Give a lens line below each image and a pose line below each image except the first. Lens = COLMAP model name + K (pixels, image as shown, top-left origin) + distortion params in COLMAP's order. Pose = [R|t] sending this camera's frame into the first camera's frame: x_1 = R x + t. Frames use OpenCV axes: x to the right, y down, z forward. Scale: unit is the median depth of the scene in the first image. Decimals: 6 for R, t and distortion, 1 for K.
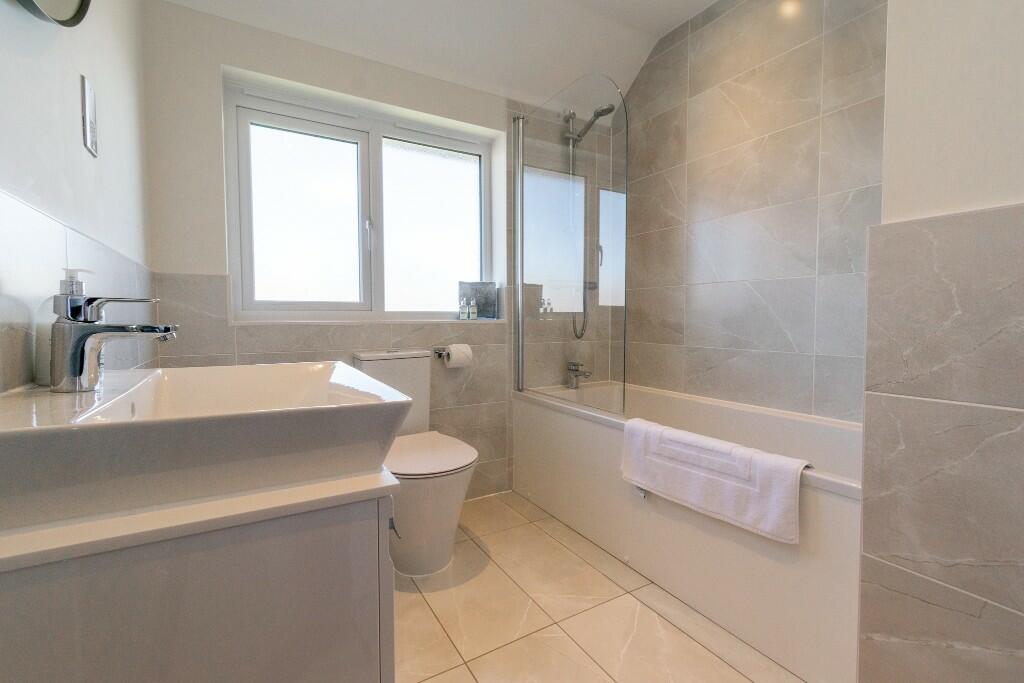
lens RADIAL K [[455.8, 0, 509.9], [0, 455.8, 339.9], [0, 0, 1]] dist [0.007061, -0.000809]
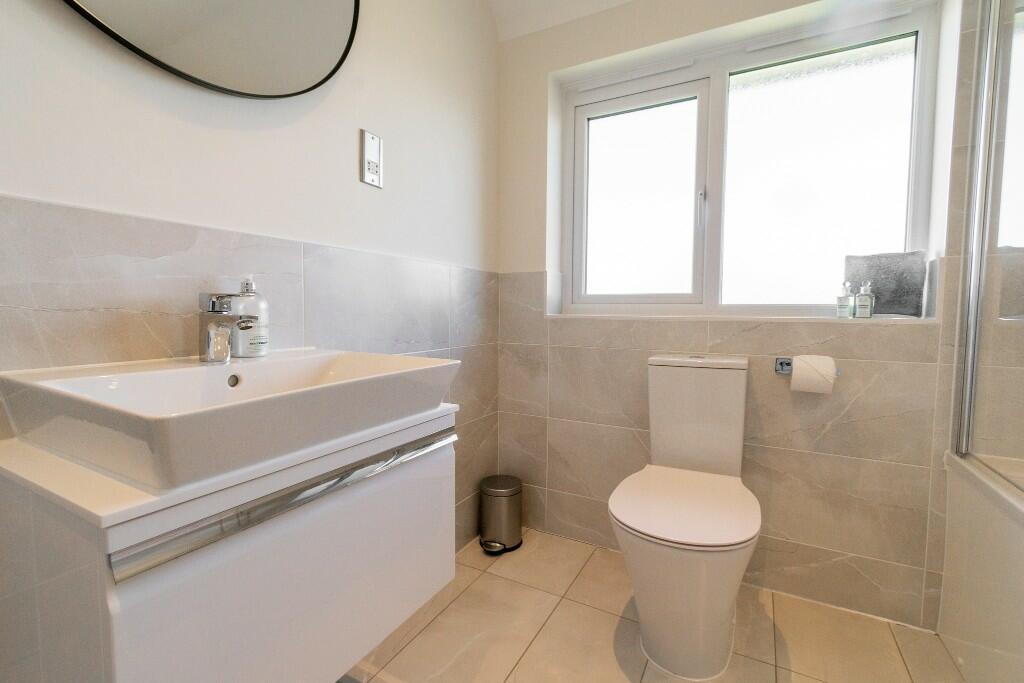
lens RADIAL K [[455.8, 0, 512.4], [0, 455.8, 338.3], [0, 0, 1]] dist [0.007061, -0.000809]
pose [[0.523654, 0.058527, -0.849918, 0.197259], [-0.050944, 0.998003, 0.037336, -0.016166], [0.850406, 0.023747, 0.525590, 0.291356]]
